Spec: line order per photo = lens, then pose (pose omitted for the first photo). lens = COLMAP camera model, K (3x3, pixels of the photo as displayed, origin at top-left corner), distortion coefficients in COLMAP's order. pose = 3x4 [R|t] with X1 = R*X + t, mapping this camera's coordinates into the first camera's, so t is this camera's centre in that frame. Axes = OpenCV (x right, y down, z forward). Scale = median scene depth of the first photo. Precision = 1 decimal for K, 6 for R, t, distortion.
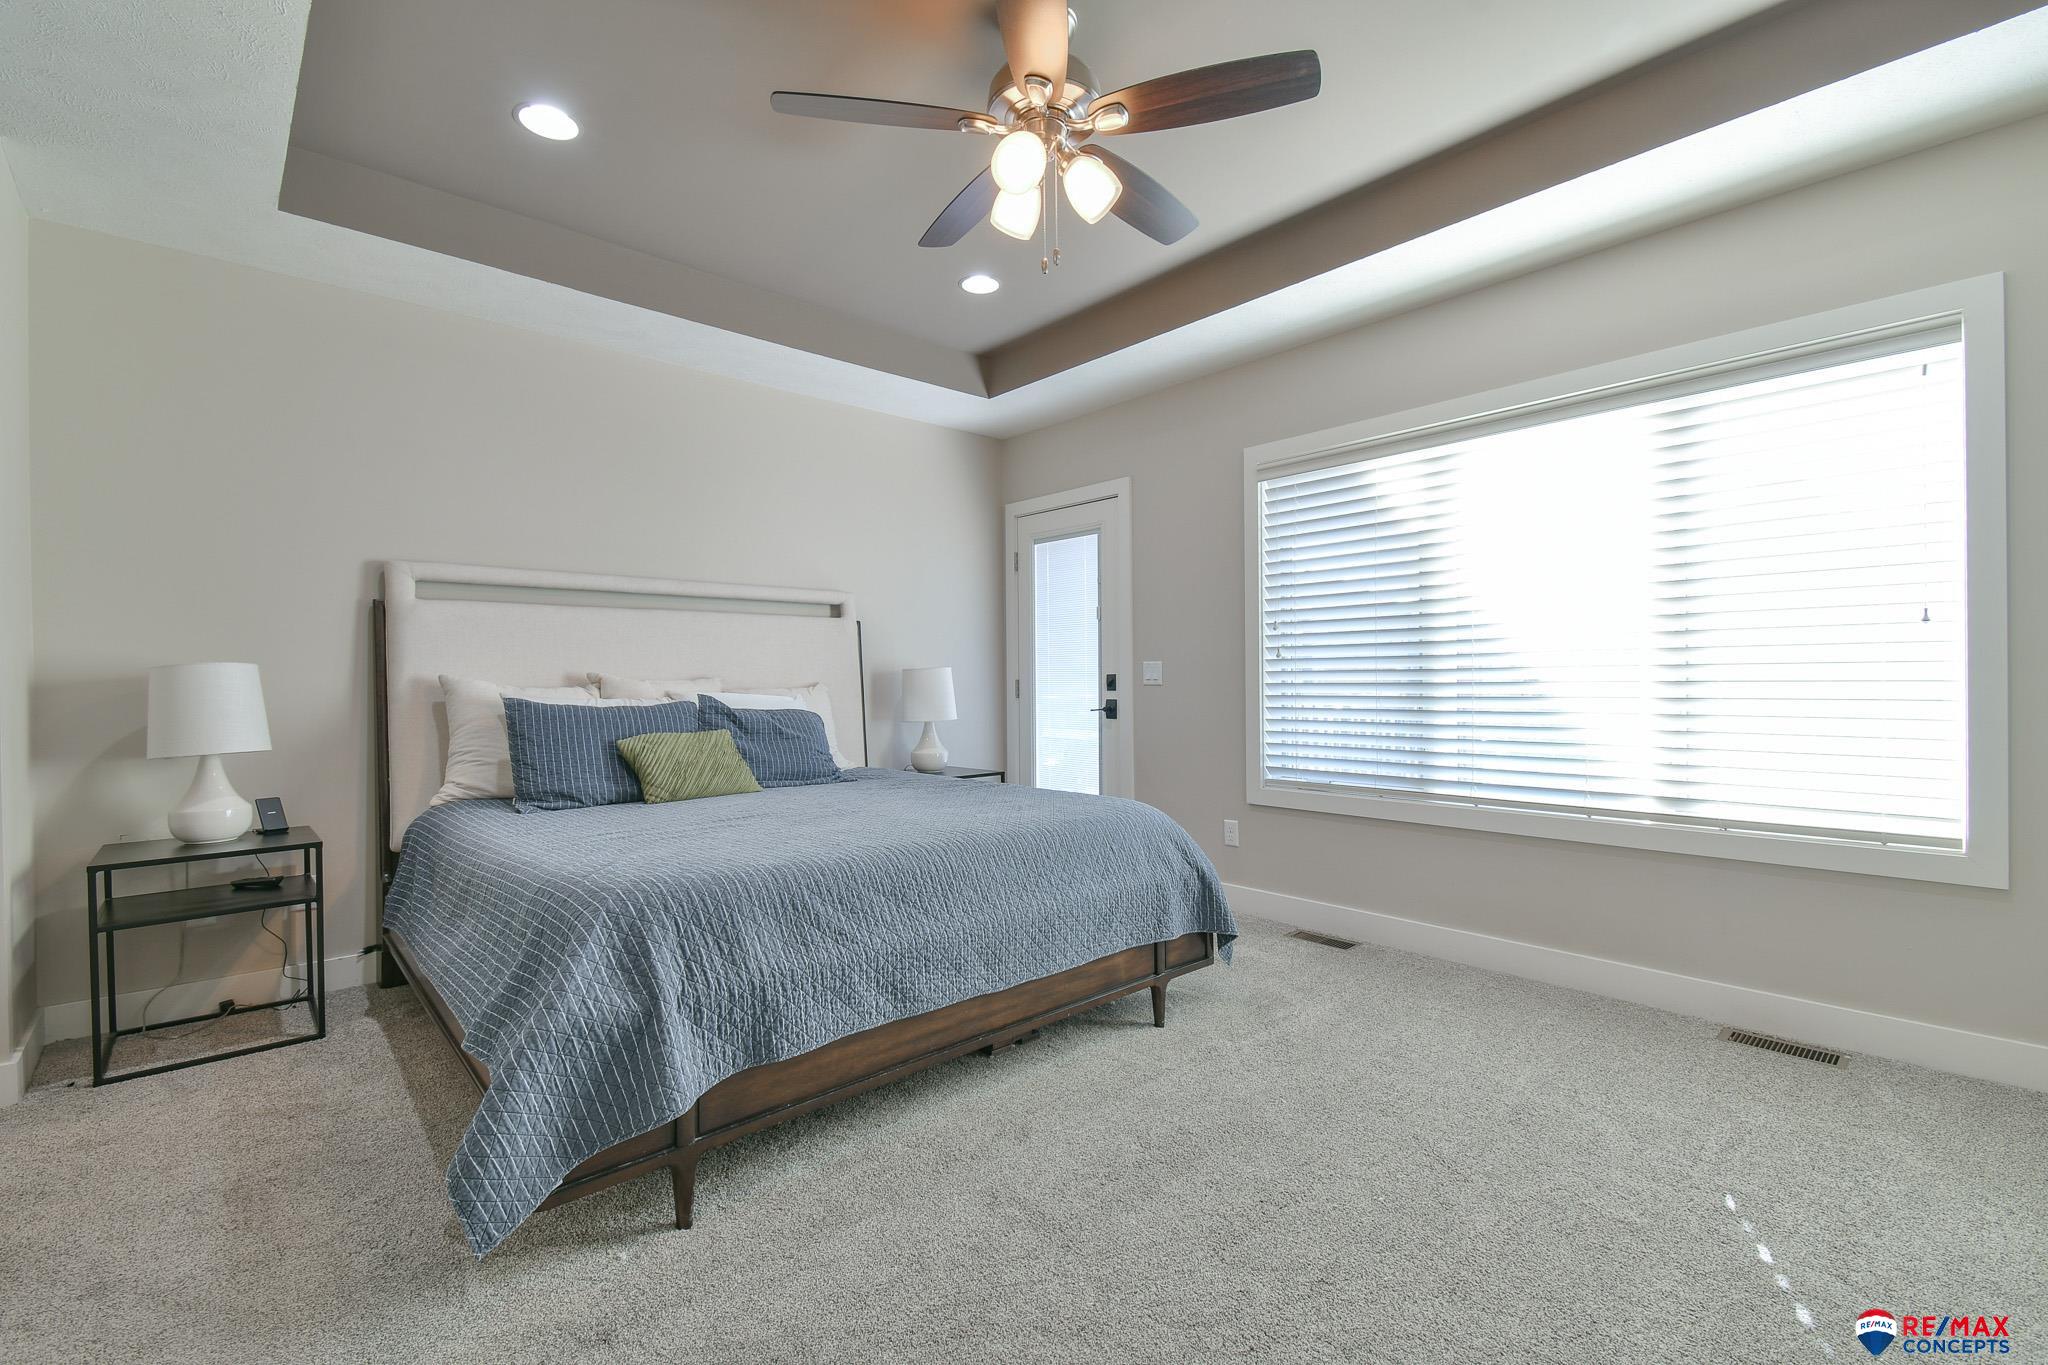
lens RADIAL K [[894.0, 0, 1016.7], [0, 894.0, 675.4], [0, 0, 1]] dist [0.037205, -0.020855]
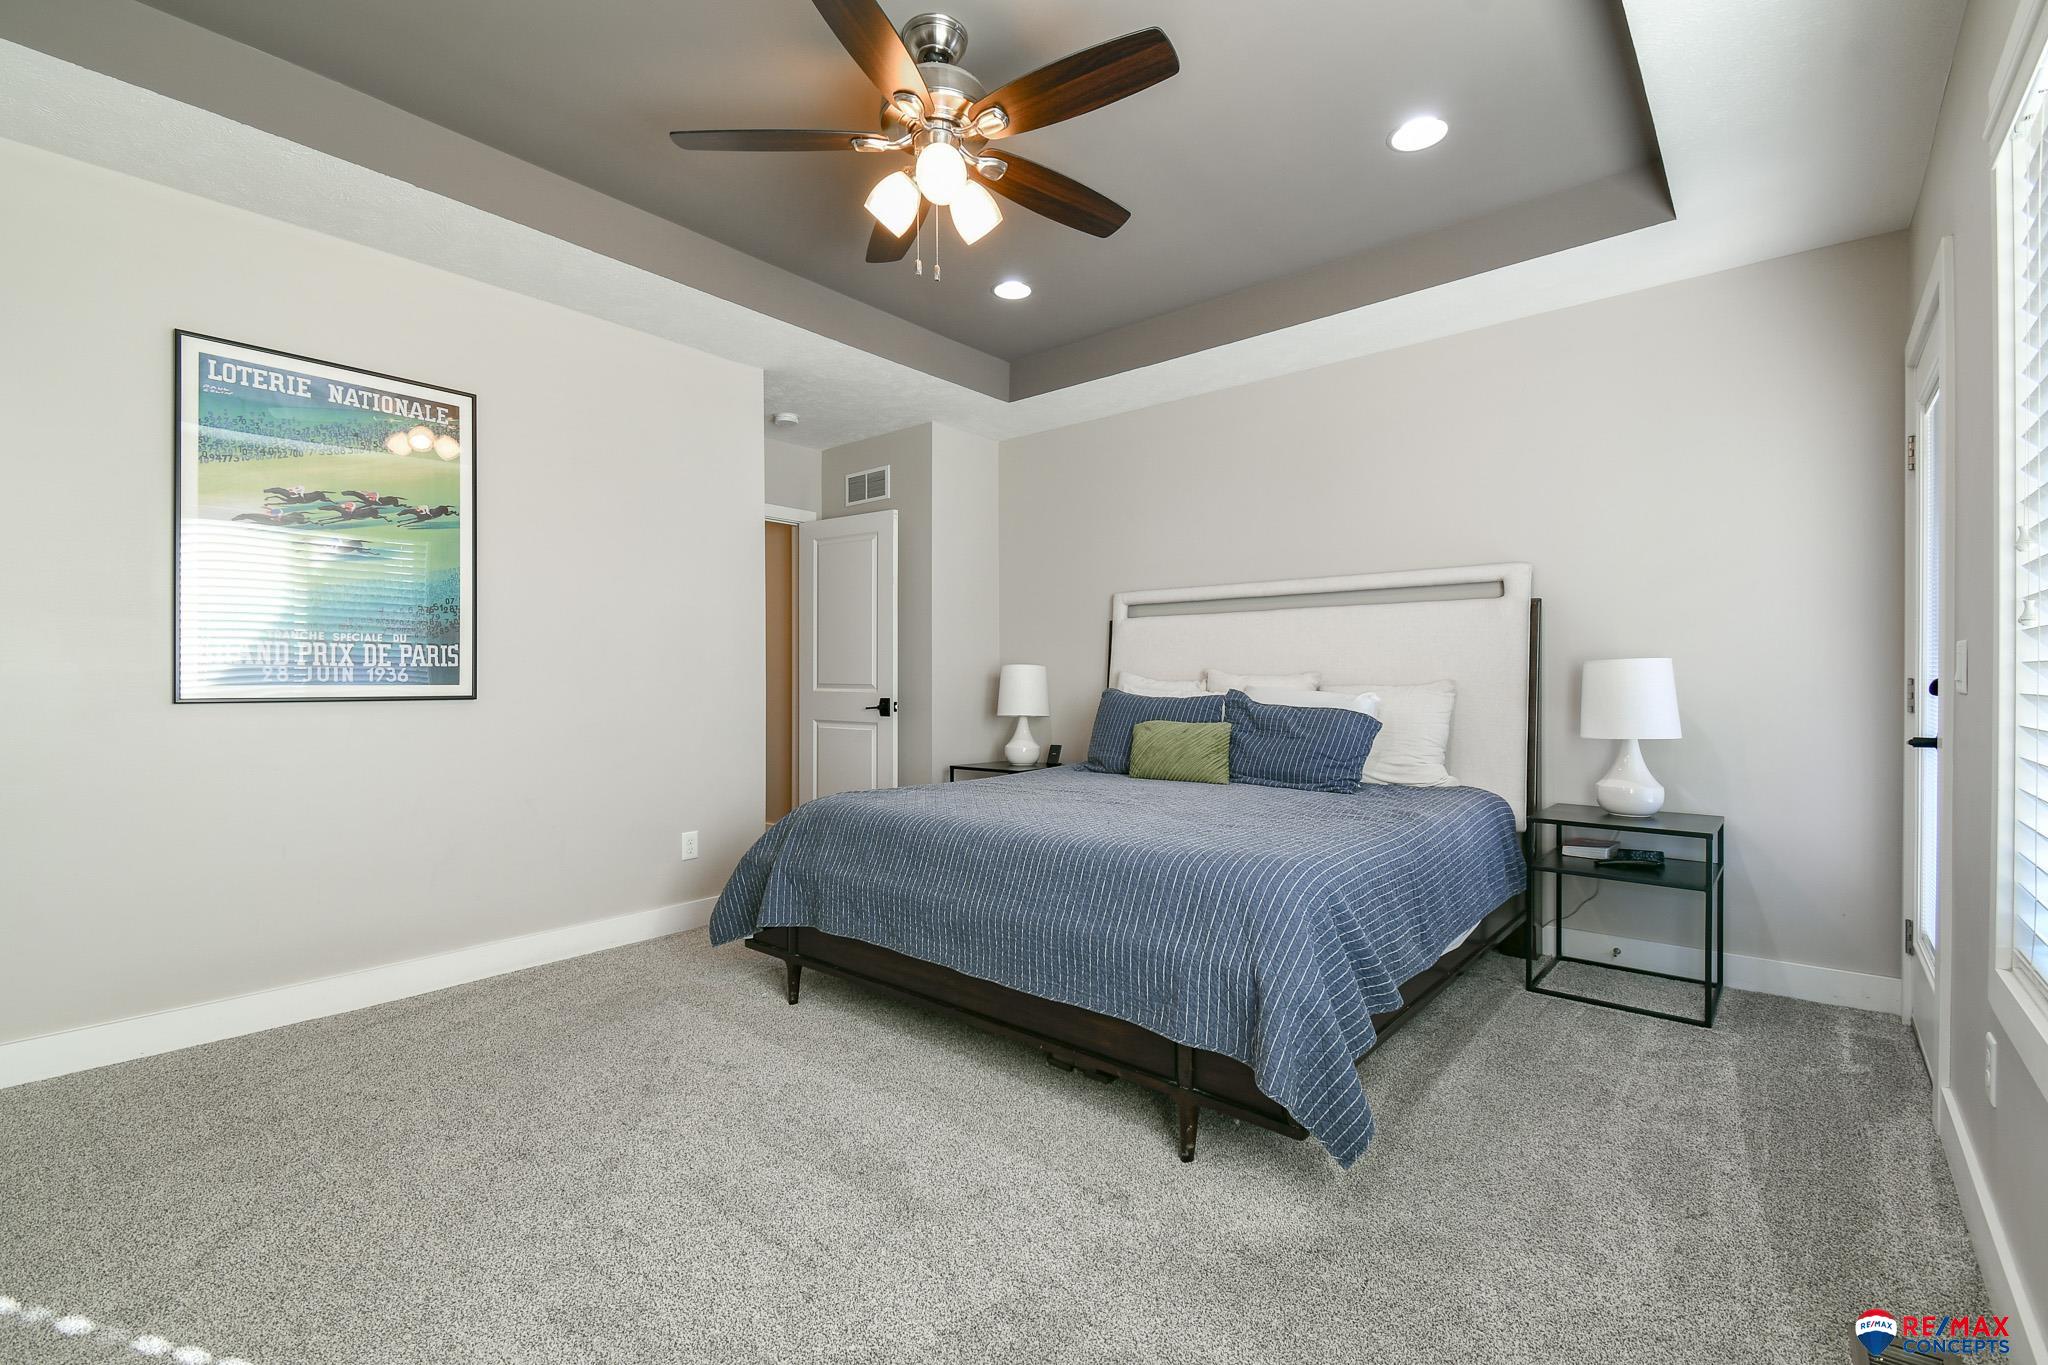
lens RADIAL K [[894.0, 0, 1019.1], [0, 894.0, 683.8], [0, 0, 1]] dist [0.037205, -0.020855]
pose [[0.120936, 0.015695, -0.992536, 0.873567], [0.003462, 0.999862, 0.016233, -0.005003], [0.992654, -0.005399, 0.120865, 0.797513]]
